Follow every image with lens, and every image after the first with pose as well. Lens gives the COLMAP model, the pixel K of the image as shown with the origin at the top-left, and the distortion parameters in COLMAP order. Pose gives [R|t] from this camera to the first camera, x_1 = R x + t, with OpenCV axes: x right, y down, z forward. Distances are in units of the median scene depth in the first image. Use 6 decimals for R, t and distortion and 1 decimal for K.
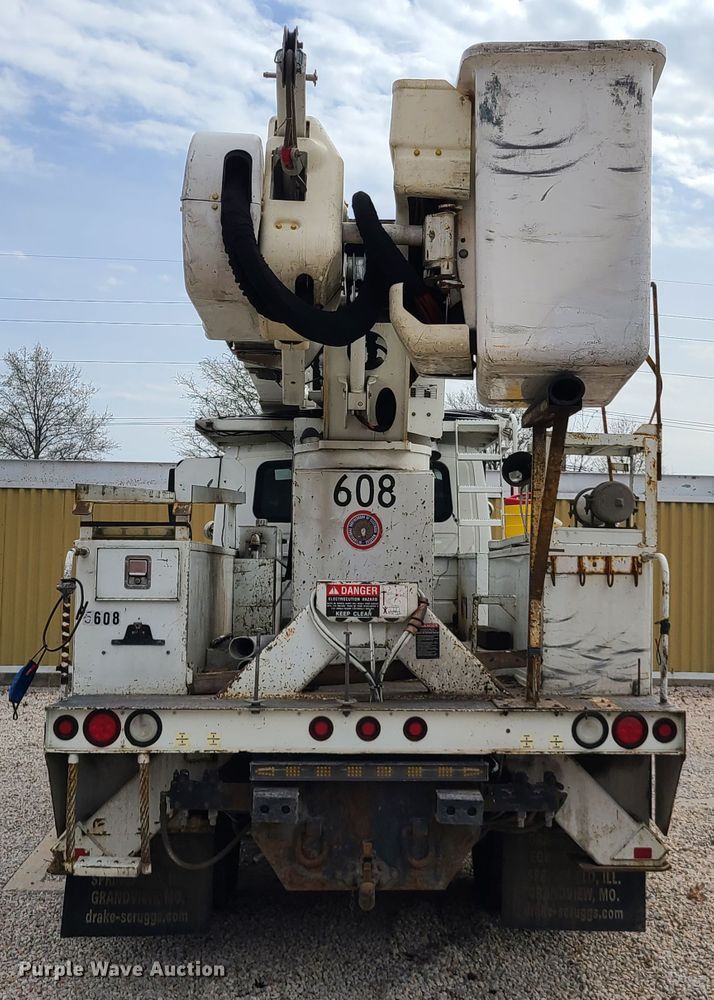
lens RADIAL K [[1333.9, 0, 357.4], [0, 1333.9, 498.7], [0, 0, 1]] dist [0.030786, 0.000000]
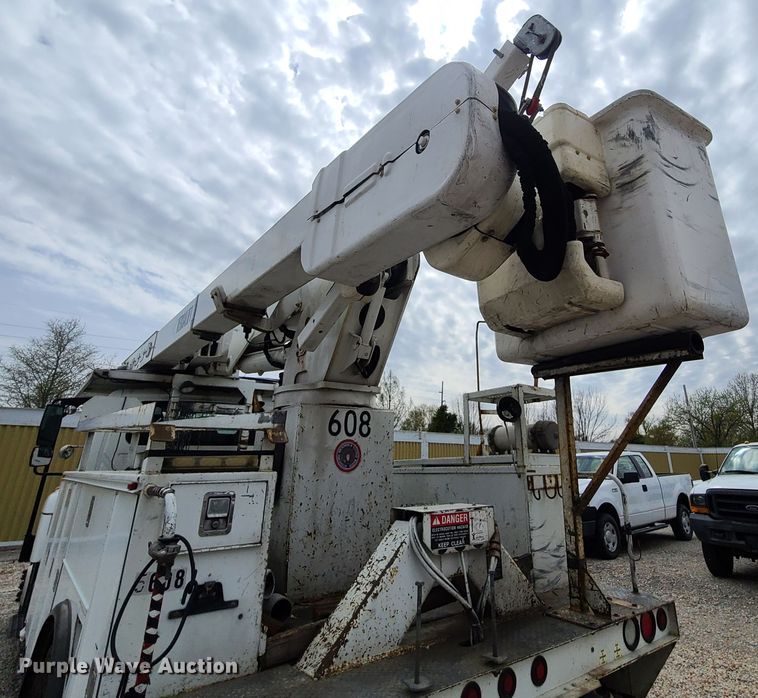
lens RADIAL K [[482.1, 0, 433.9], [0, 482.1, 267.2], [0, 0, 1]] dist [-0.009114, 0.004494]
pose [[0.787304, 0.214740, 0.577961, -0.267812], [-0.012068, 0.942577, -0.333772, 0.007198], [-0.616446, 0.255805, 0.744686, 0.642716]]
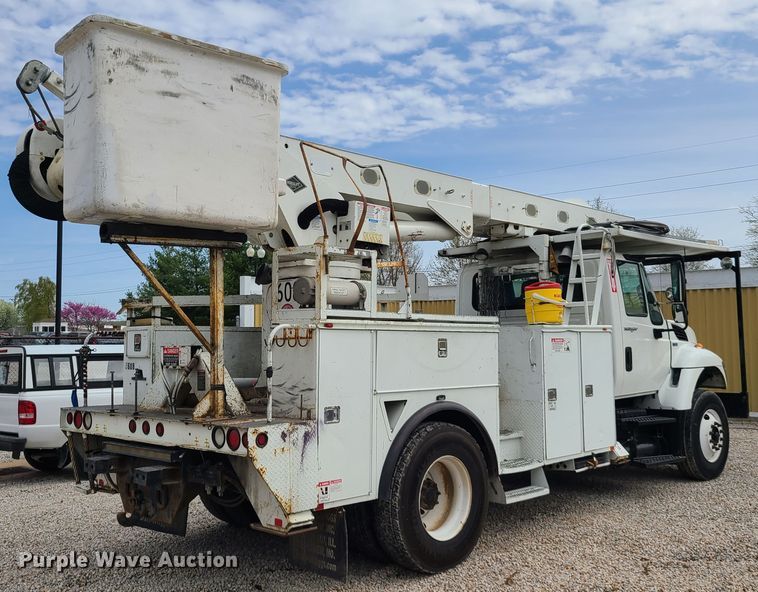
lens RADIAL K [[816.4, 0, 379.0], [0, 816.4, 296.0], [0, 0, 1]] dist [0.059414, 0.000000]
pose [[0.699666, -0.055500, -0.712311, 0.931590], [0.049498, 0.998348, -0.029167, 0.039770], [0.712753, -0.014851, 0.701258, 0.415579]]
